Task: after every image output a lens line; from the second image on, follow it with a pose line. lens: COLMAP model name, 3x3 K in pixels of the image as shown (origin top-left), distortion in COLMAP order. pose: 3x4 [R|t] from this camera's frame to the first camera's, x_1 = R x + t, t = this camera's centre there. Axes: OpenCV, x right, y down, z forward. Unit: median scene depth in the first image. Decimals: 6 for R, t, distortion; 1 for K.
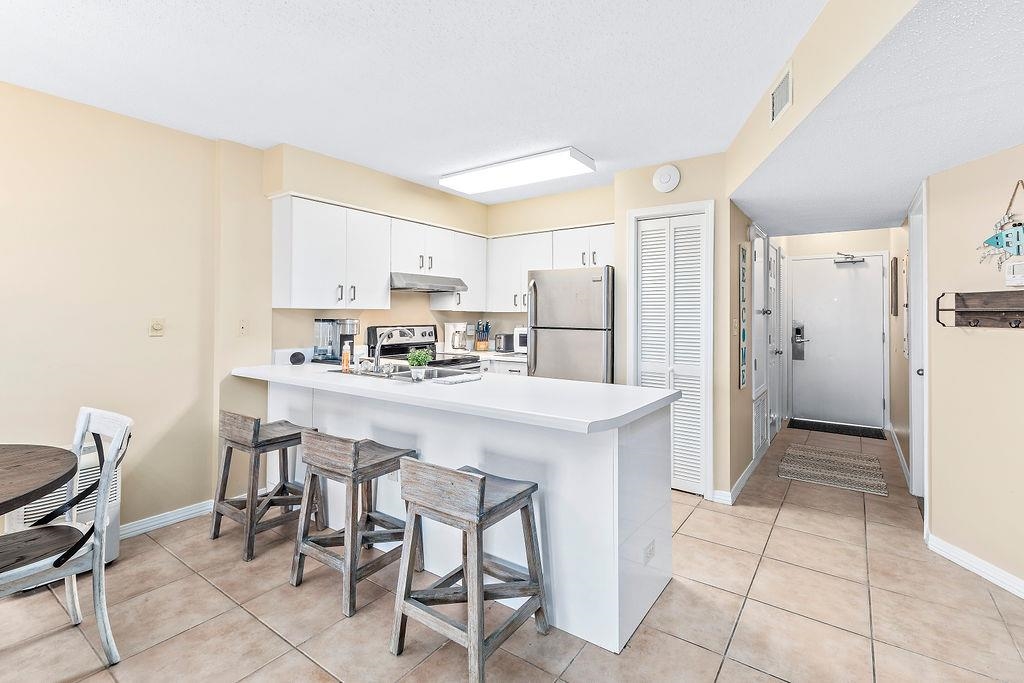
lens RADIAL K [[474.0, 0, 521.5], [0, 474.0, 304.7], [0, 0, 1]] dist [0.000414, -0.000487]
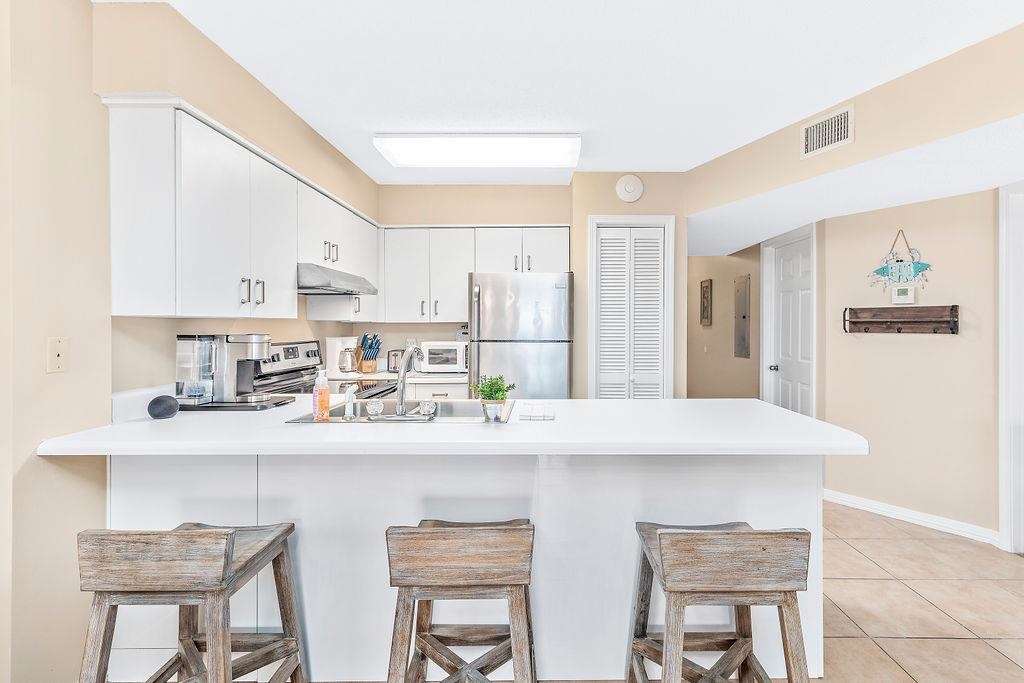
lens RADIAL K [[474.0, 0, 530.6], [0, 474.0, 327.7], [0, 0, 1]] dist [0.000414, -0.000487]
pose [[0.818645, -0.008350, 0.574239, -0.421965], [-0.007740, 0.999643, 0.025570, 0.002942], [-0.574247, -0.025377, 0.818289, 0.288677]]
